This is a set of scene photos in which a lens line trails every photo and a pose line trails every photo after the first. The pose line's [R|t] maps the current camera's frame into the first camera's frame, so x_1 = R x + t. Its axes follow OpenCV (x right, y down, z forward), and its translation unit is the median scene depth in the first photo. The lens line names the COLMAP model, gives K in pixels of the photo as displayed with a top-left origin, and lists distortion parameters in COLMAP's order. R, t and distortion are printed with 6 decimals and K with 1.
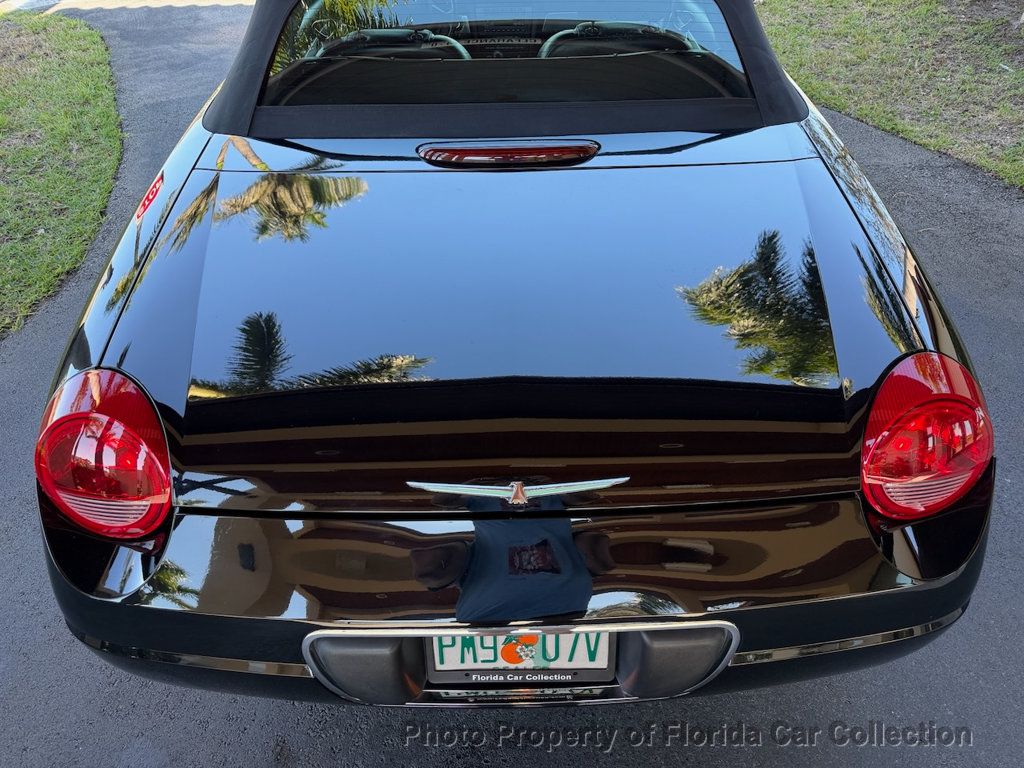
lens RADIAL K [[726.8, 0, 512.6], [0, 726.8, 391.6], [0, 0, 1]] dist [-0.000503, -0.008406]
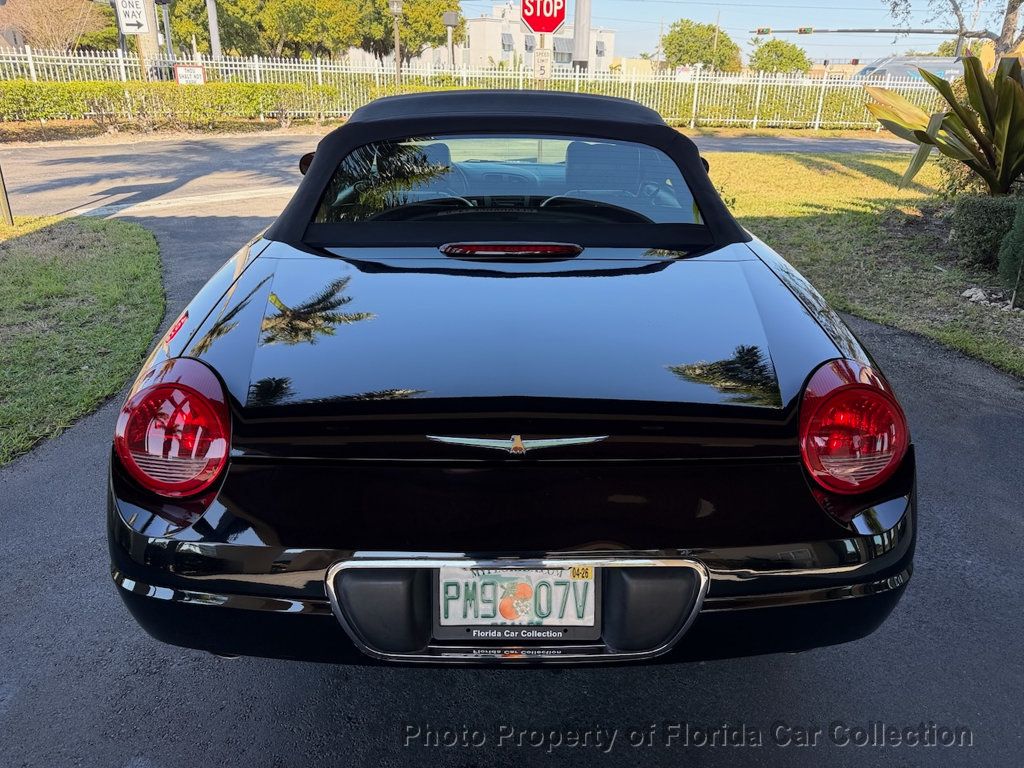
lens RADIAL K [[726.8, 0, 512.3], [0, 726.8, 385.7], [0, 0, 1]] dist [-0.000503, -0.008406]
pose [[0.999816, 0.018332, 0.005680, -0.008537], [-0.015822, 0.954847, -0.296678, 0.360795], [-0.010863, 0.296533, 0.954961, -0.172475]]
